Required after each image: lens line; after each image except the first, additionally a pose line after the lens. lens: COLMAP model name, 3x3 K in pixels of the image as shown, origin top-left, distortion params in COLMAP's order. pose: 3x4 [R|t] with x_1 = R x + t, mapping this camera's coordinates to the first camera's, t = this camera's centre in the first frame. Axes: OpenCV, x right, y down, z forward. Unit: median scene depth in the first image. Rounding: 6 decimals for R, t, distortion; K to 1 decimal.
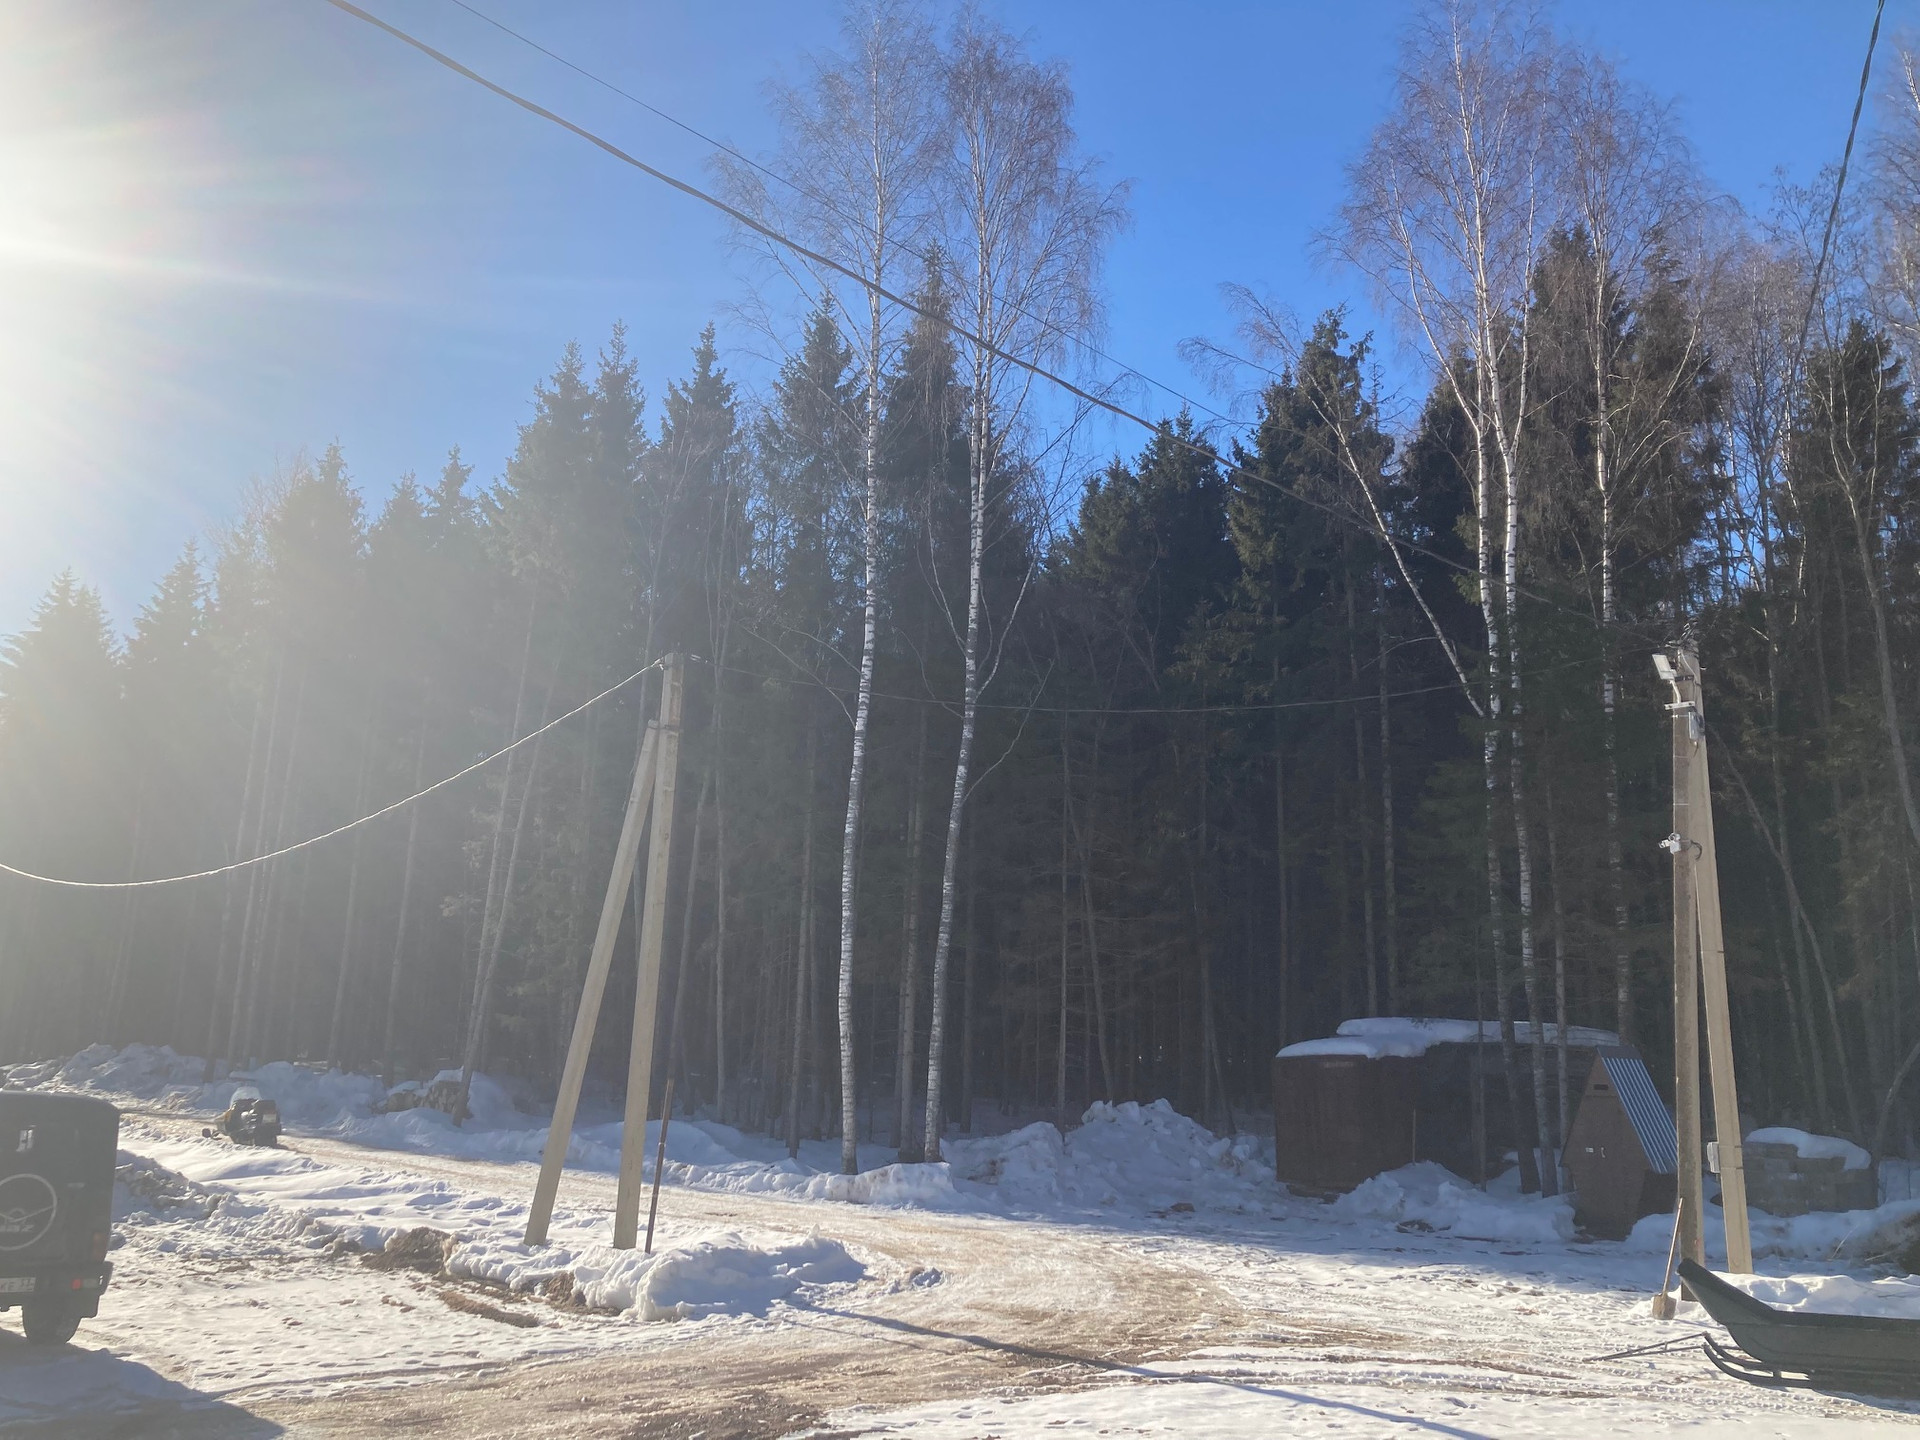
lens RADIAL K [[1581.5, 0, 988.1], [0, 1581.5, 706.9], [0, 0, 1]] dist [0.031612, -0.004525]
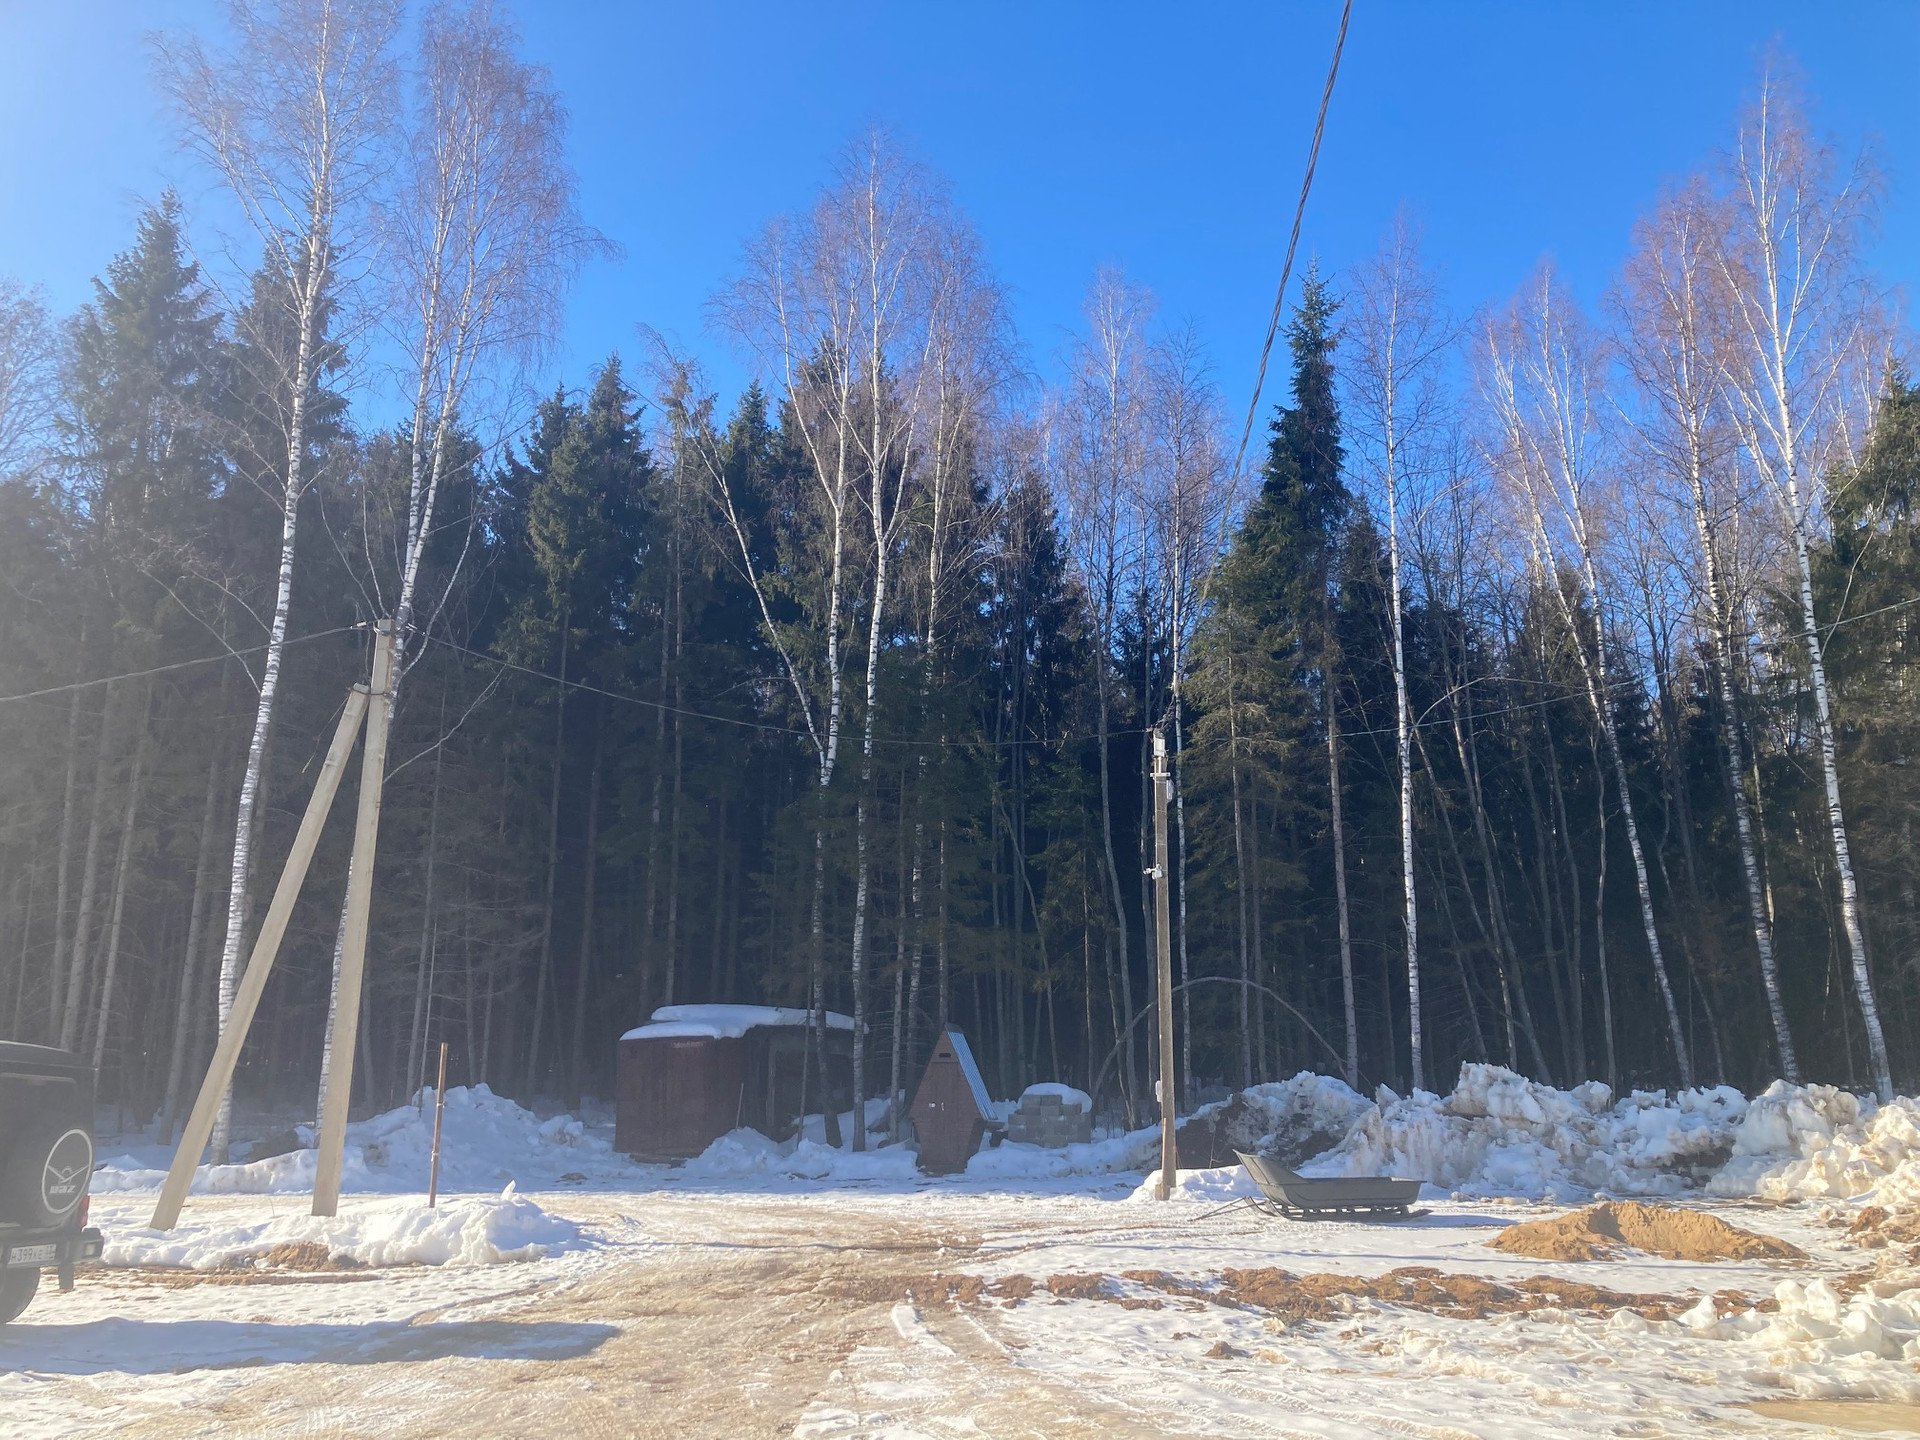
lens RADIAL K [[1585.9, 0, 989.6], [0, 1585.9, 717.4], [0, 0, 1]] dist [0.027679, 0.003555]
pose [[0.784204, 0.119321, 0.608923, -0.321446], [-0.120830, 0.991916, -0.038759, 0.012632], [-0.608625, -0.043182, 0.792282, -0.013401]]
